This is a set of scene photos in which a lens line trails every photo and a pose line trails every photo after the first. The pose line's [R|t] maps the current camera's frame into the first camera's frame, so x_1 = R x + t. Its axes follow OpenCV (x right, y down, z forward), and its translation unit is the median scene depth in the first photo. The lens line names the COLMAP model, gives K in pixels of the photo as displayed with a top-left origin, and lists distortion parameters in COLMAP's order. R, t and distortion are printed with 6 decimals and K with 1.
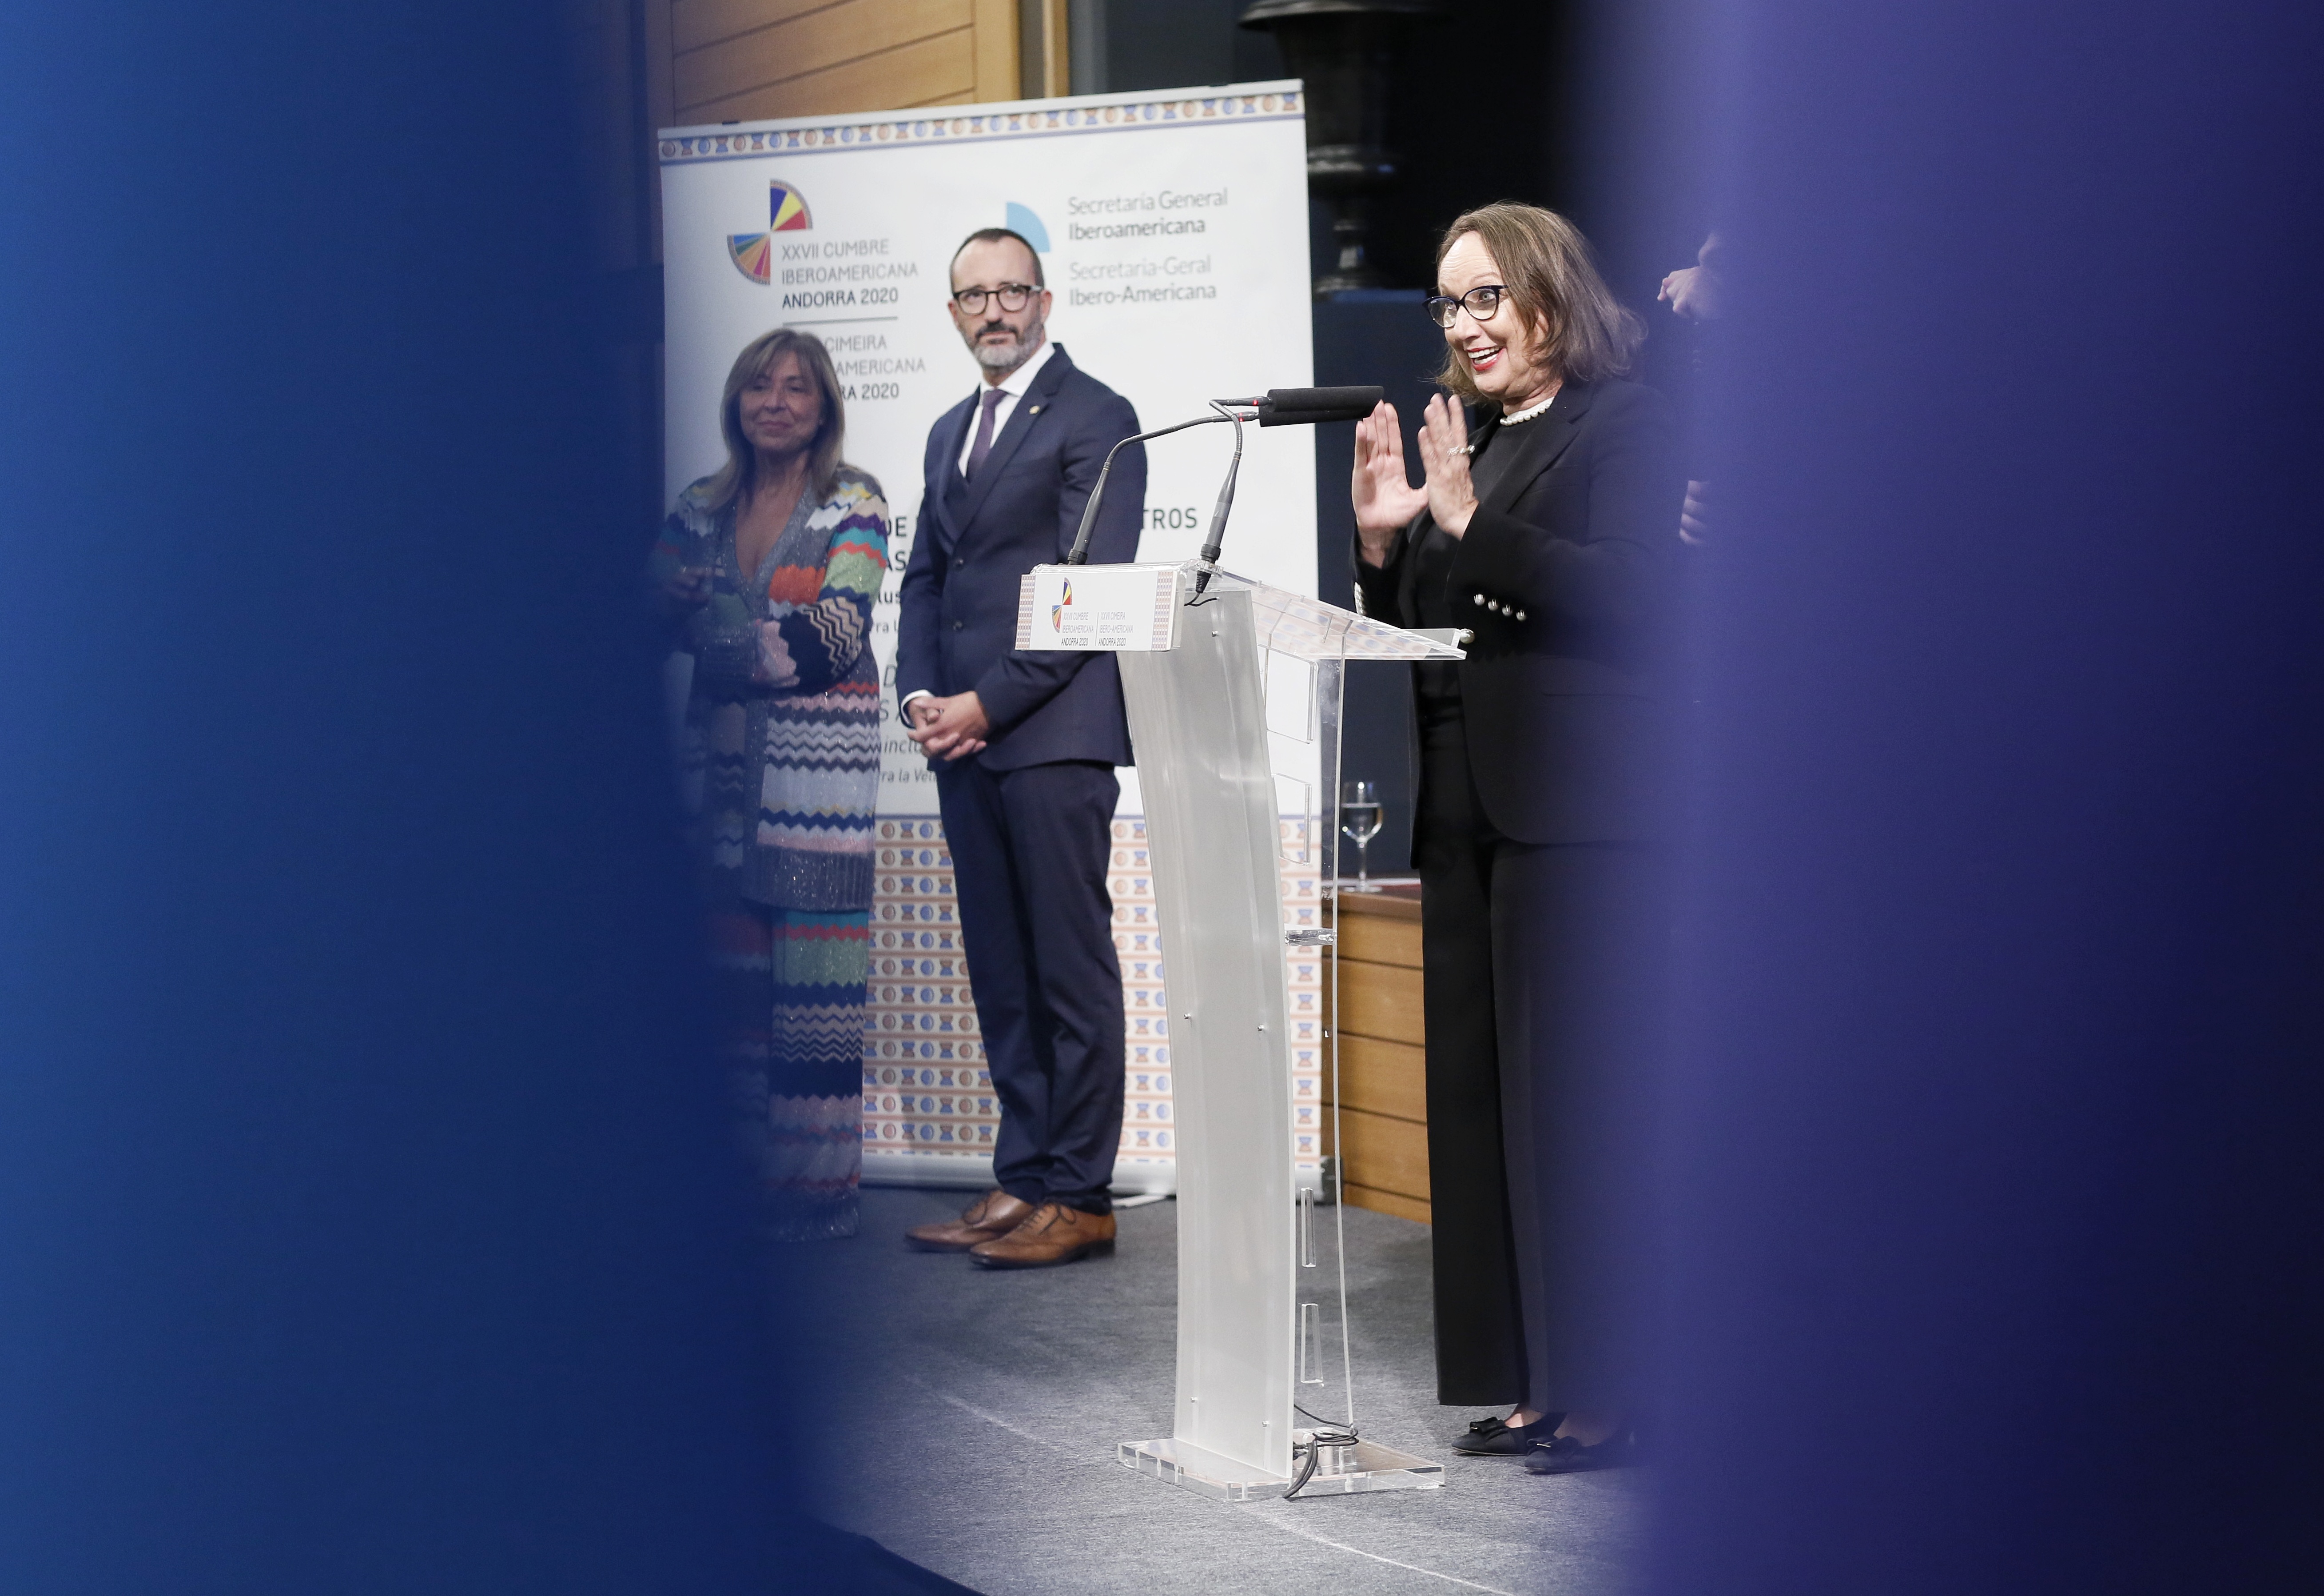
lens RADIAL K [[5905.6, 0, 1162.7], [0, 5905.6, 636.9], [0, 0, 1]] dist [0.297713, 0.000000]
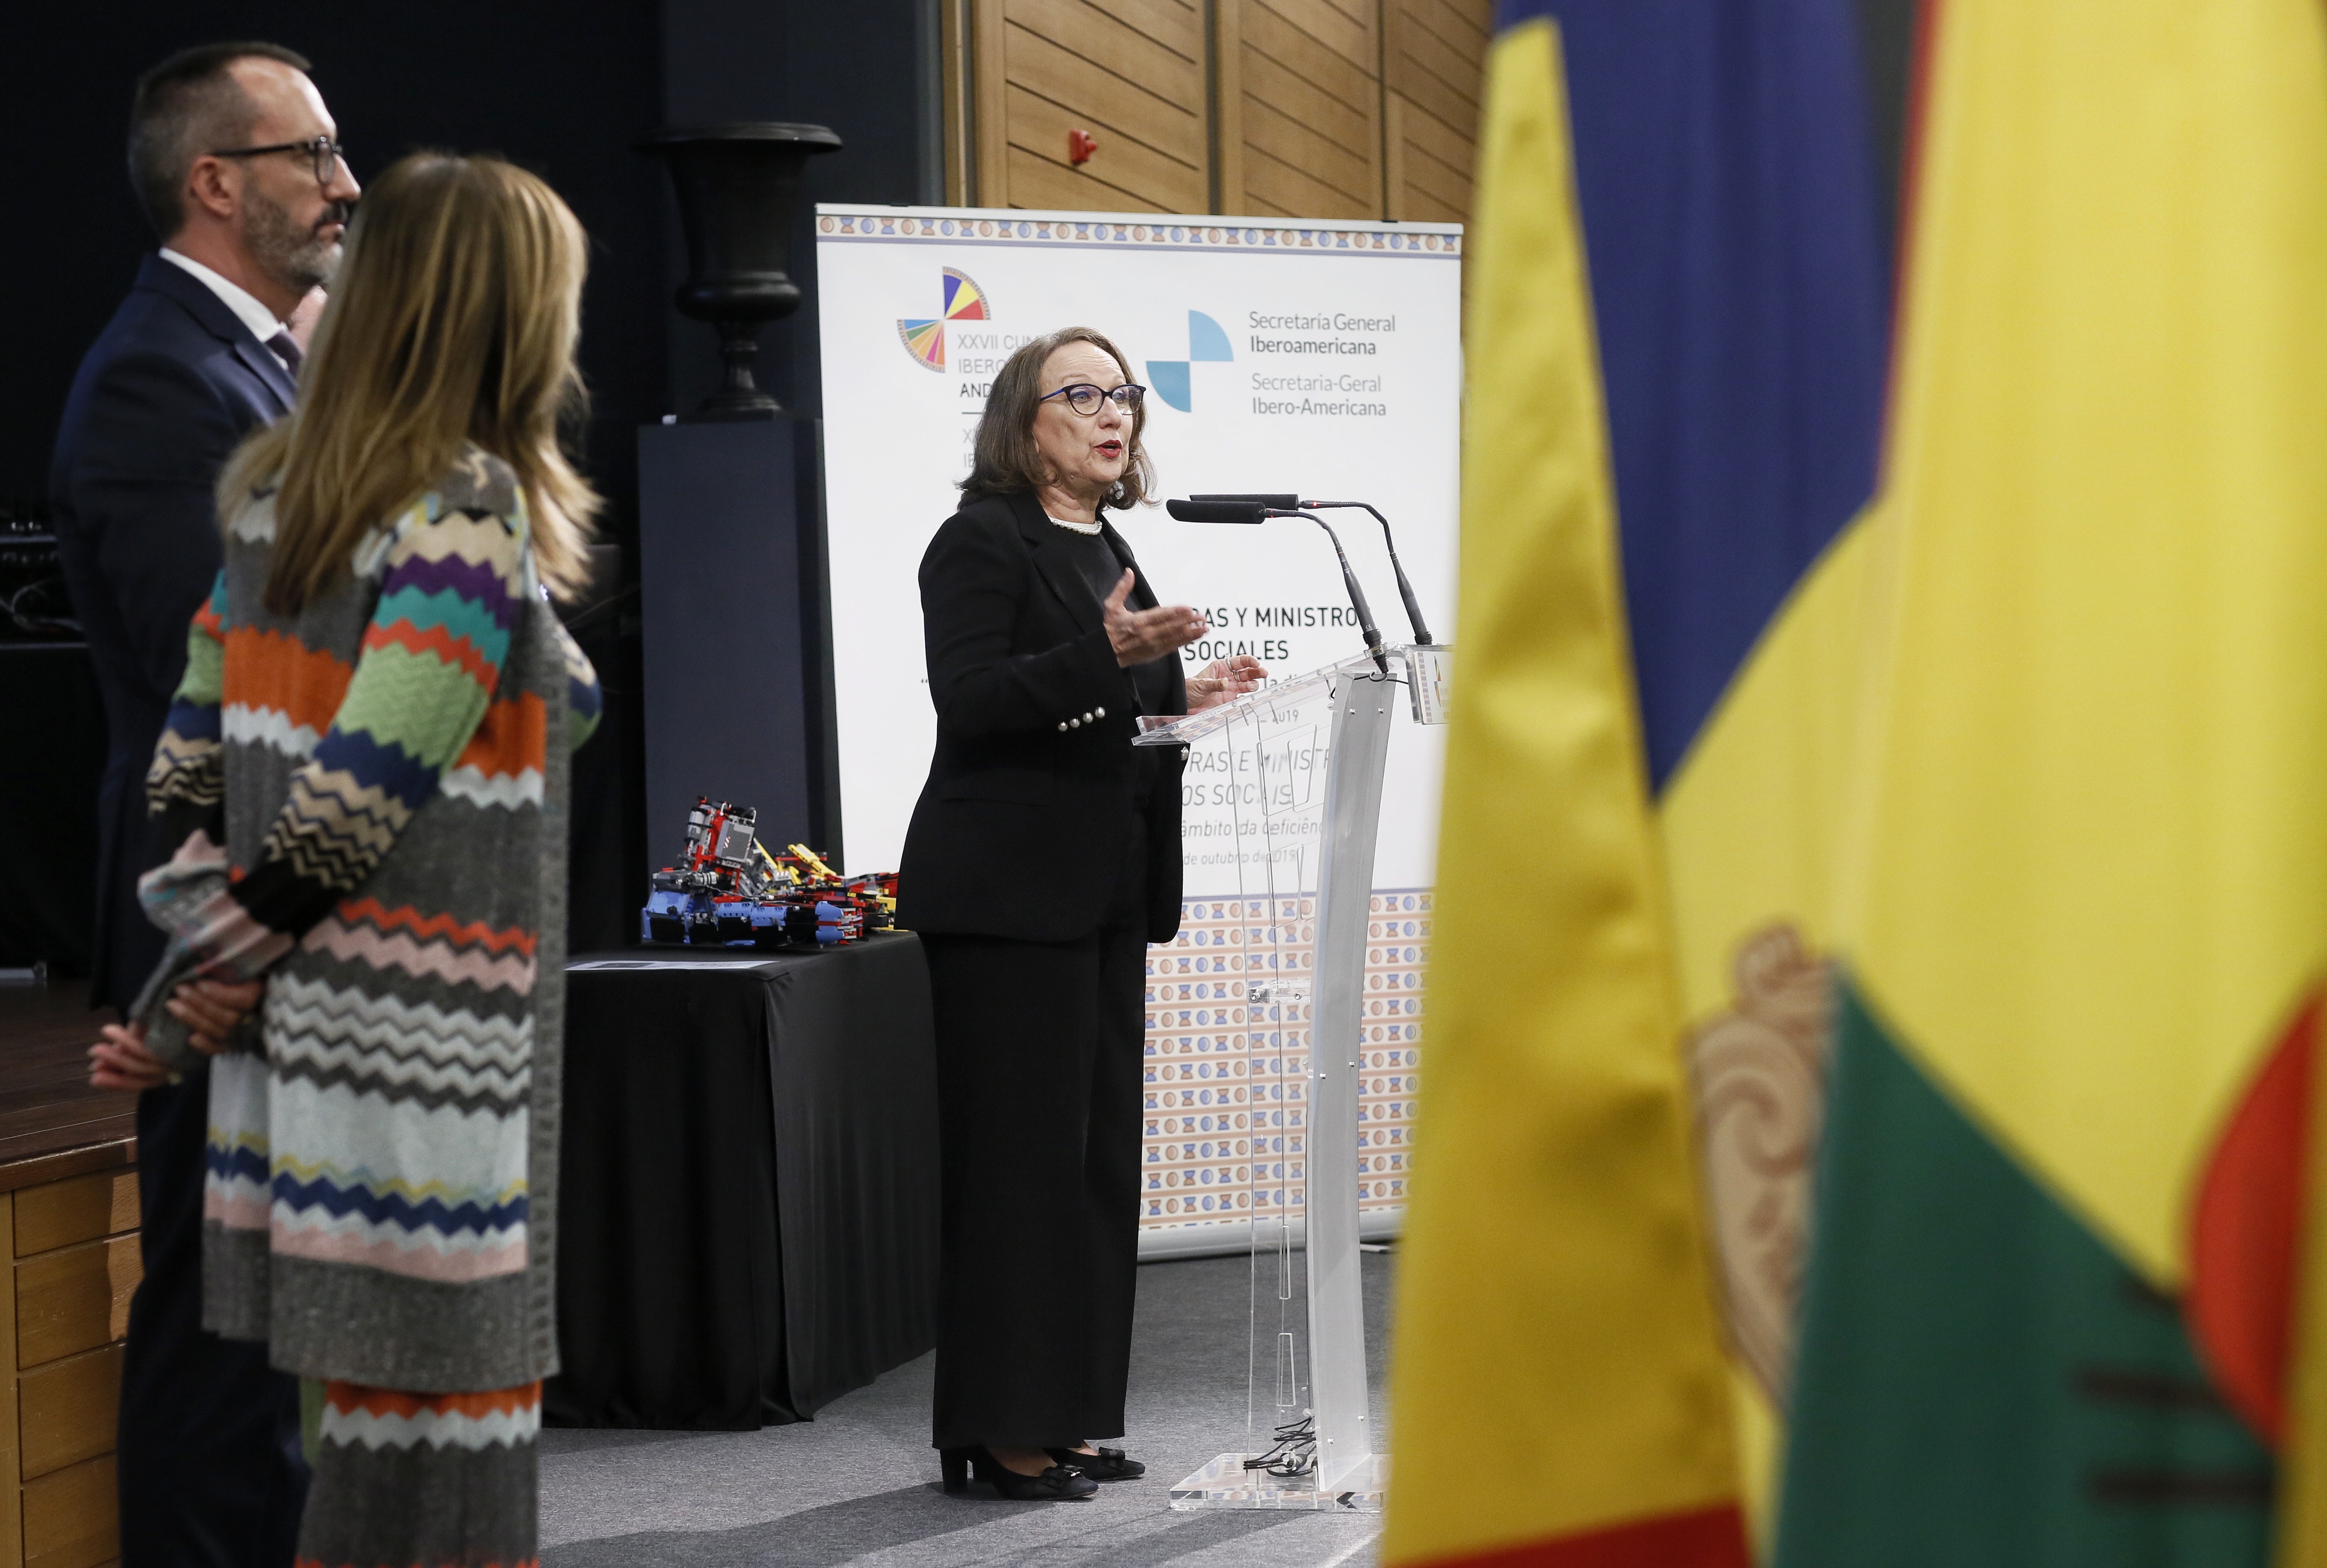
lens RADIAL K [[5577.5, 0, 1189.8], [0, 5577.5, 785.5], [0, 0, 1]] dist [0.113270, 0.000000]
pose [[0.453867, 0.001837, 0.891068, -0.914389], [0.014284, 0.999854, -0.009337, 0.019796], [-0.890955, 0.016966, 0.453775, 0.560566]]
